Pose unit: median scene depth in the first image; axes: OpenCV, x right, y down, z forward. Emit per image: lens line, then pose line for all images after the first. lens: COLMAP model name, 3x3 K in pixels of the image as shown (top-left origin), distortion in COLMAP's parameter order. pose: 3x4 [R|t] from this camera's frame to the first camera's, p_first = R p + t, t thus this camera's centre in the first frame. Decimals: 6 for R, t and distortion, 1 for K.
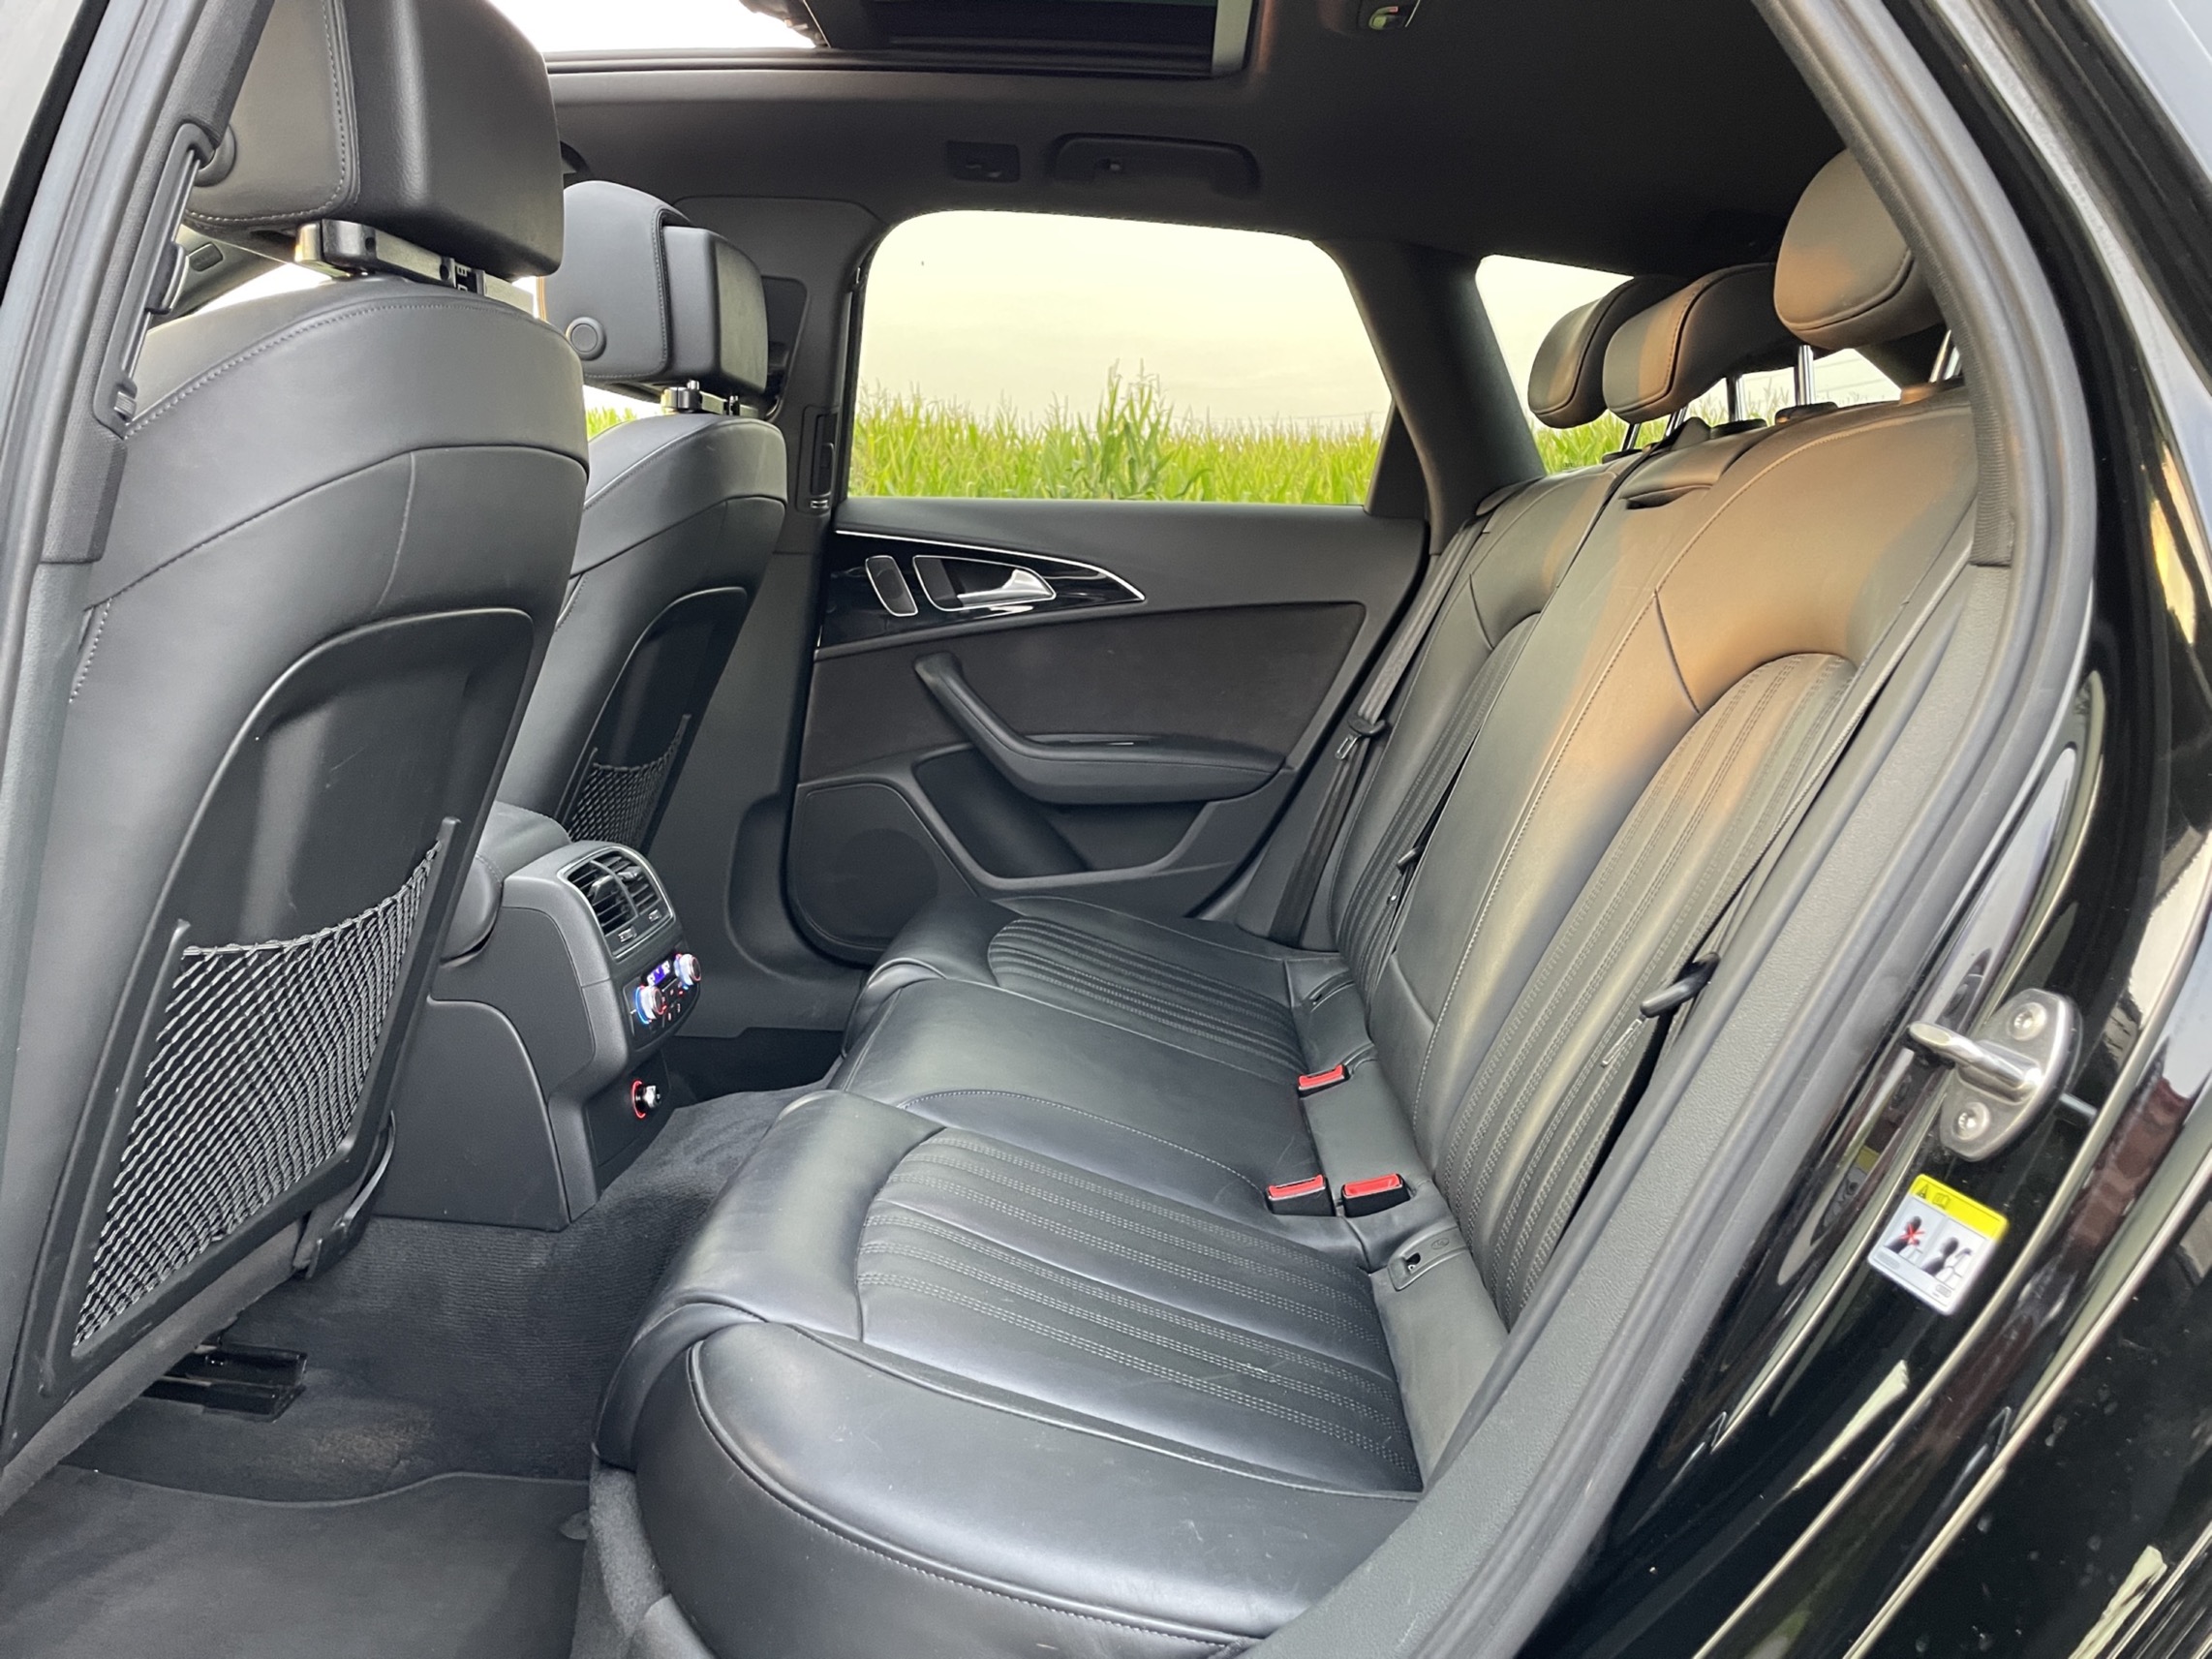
lens RADIAL K [[1654.5, 0, 1106.0], [0, 1654.5, 829.5], [0, 0, 1]] dist [0.074553, -0.071913]
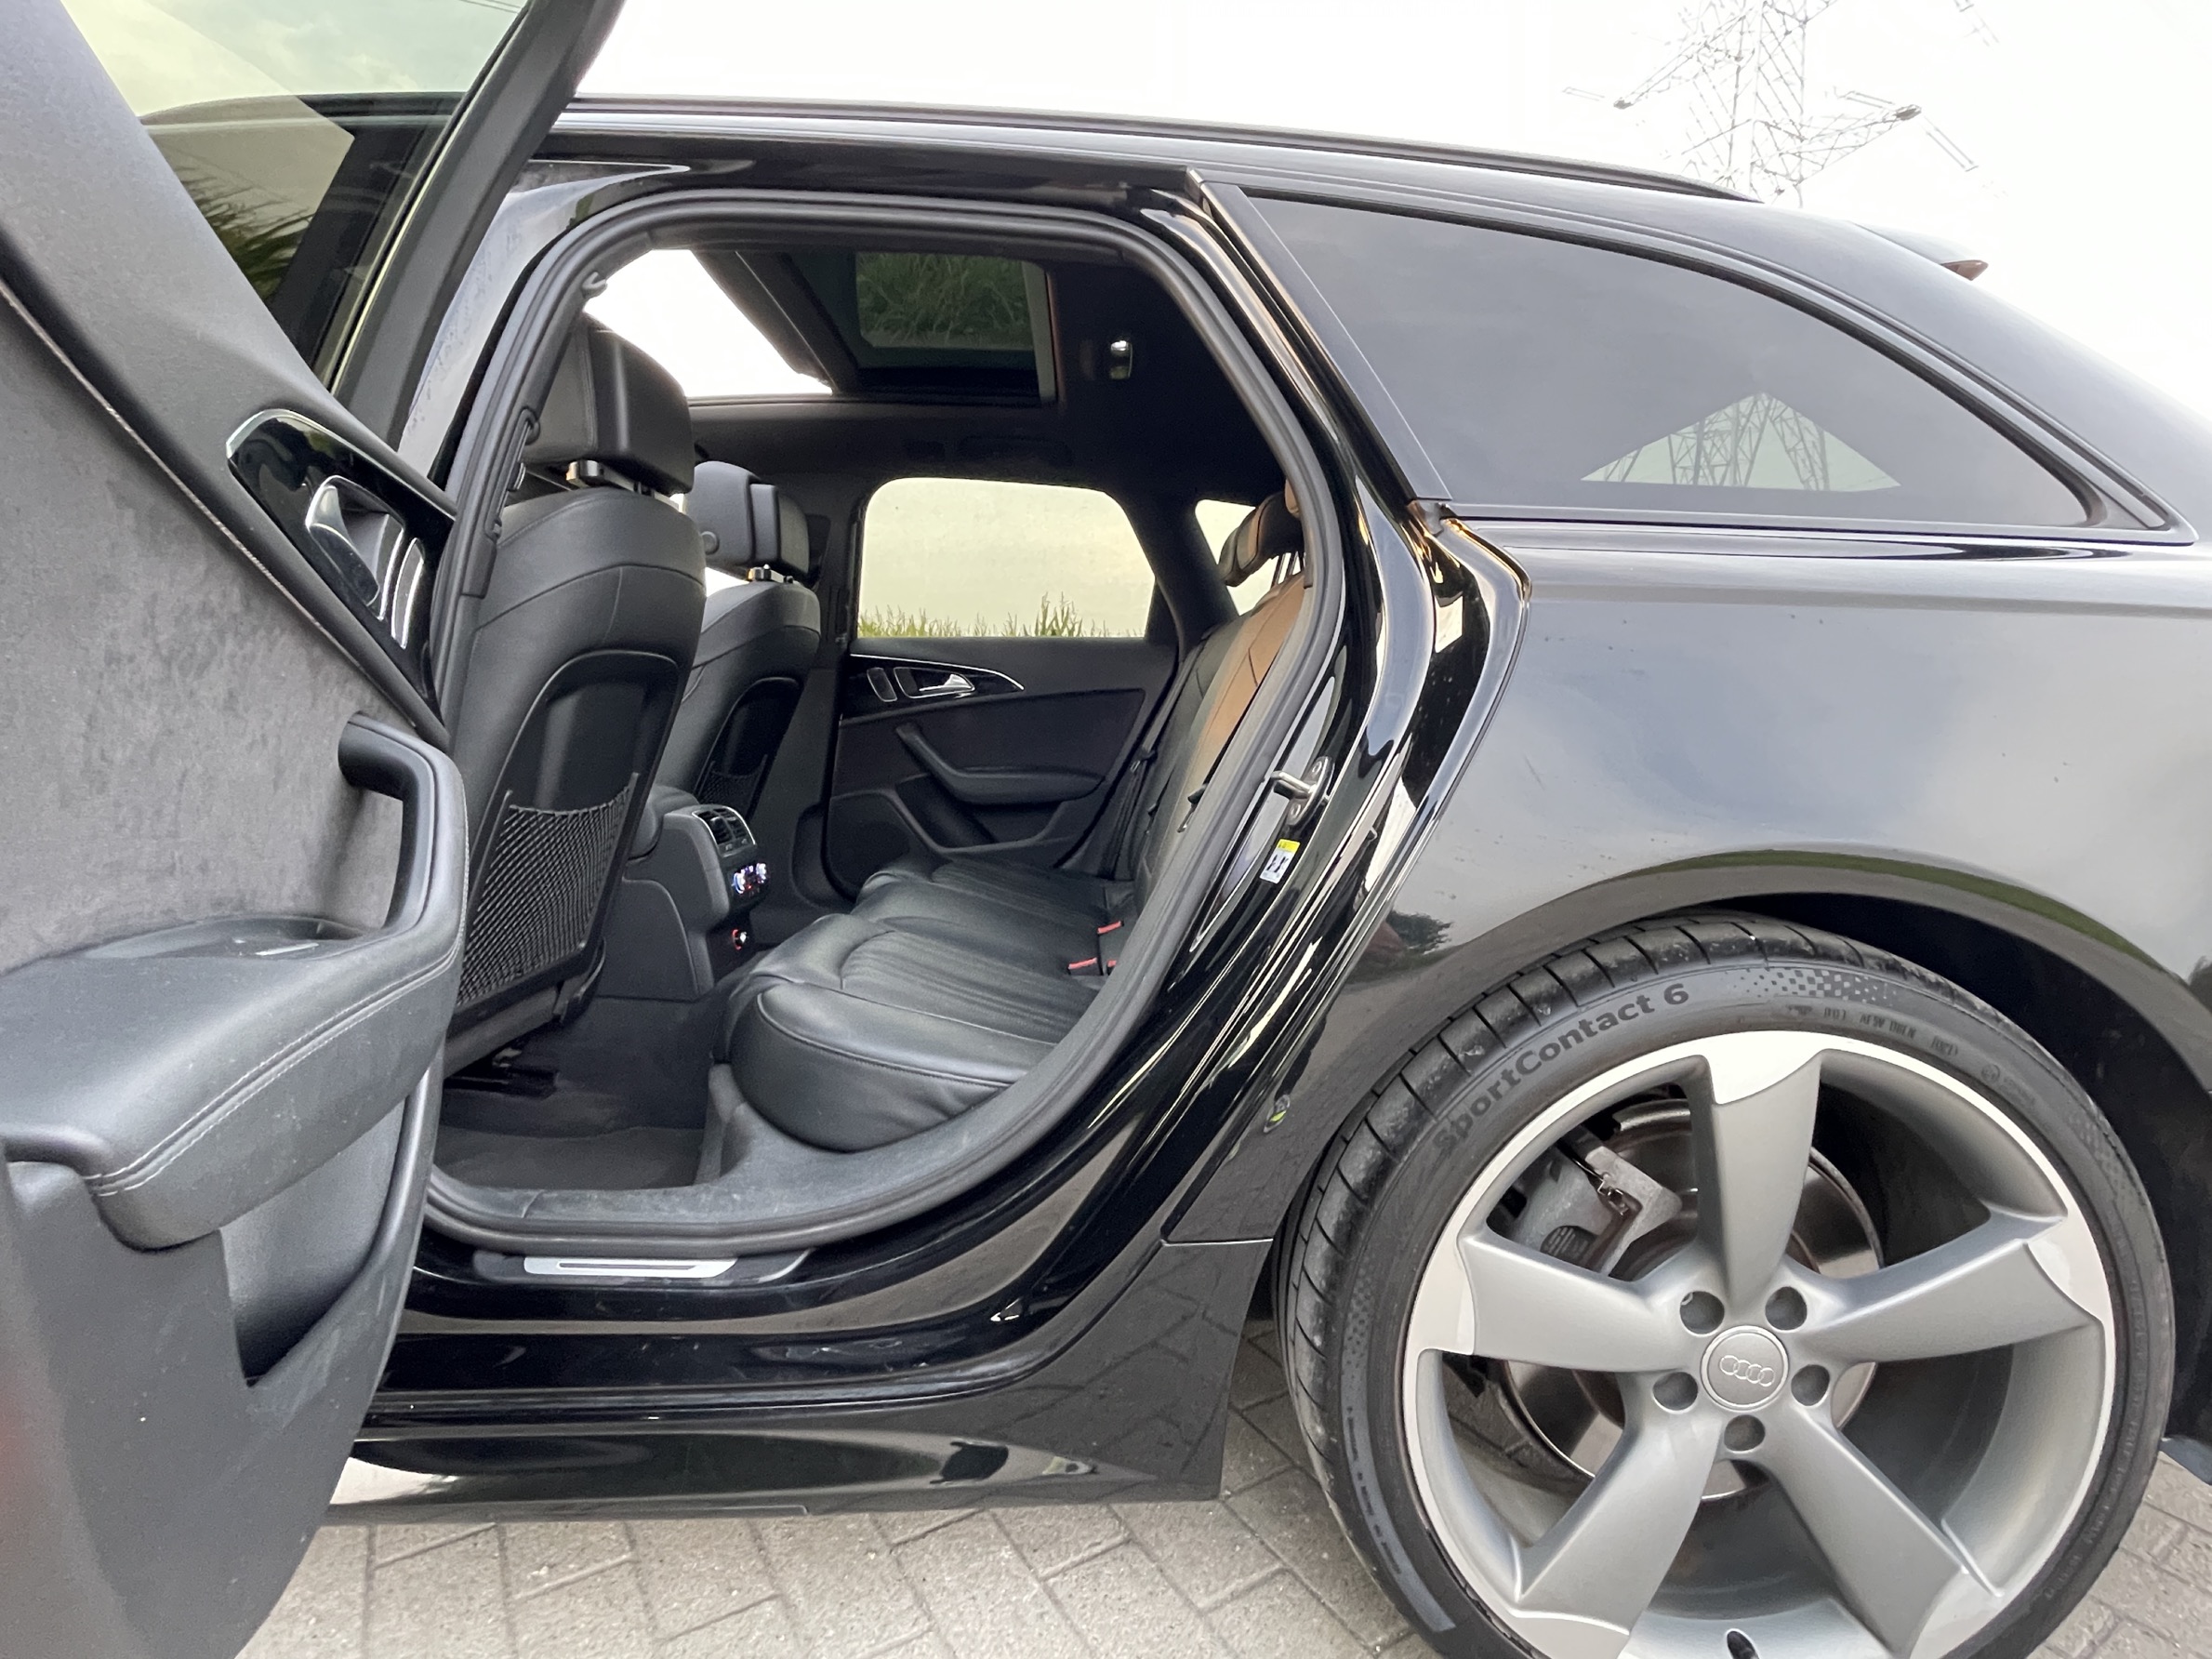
lens RADIAL K [[1056.5, 0, 1106.0], [0, 1056.5, 829.5], [0, 0, 1]] dist [-0.000010, -0.000059]
pose [[0.998339, -0.021906, 0.053277, 0.065705], [0.024899, 0.998110, -0.056179, 0.108608], [-0.051945, 0.057412, 0.996998, -0.189591]]
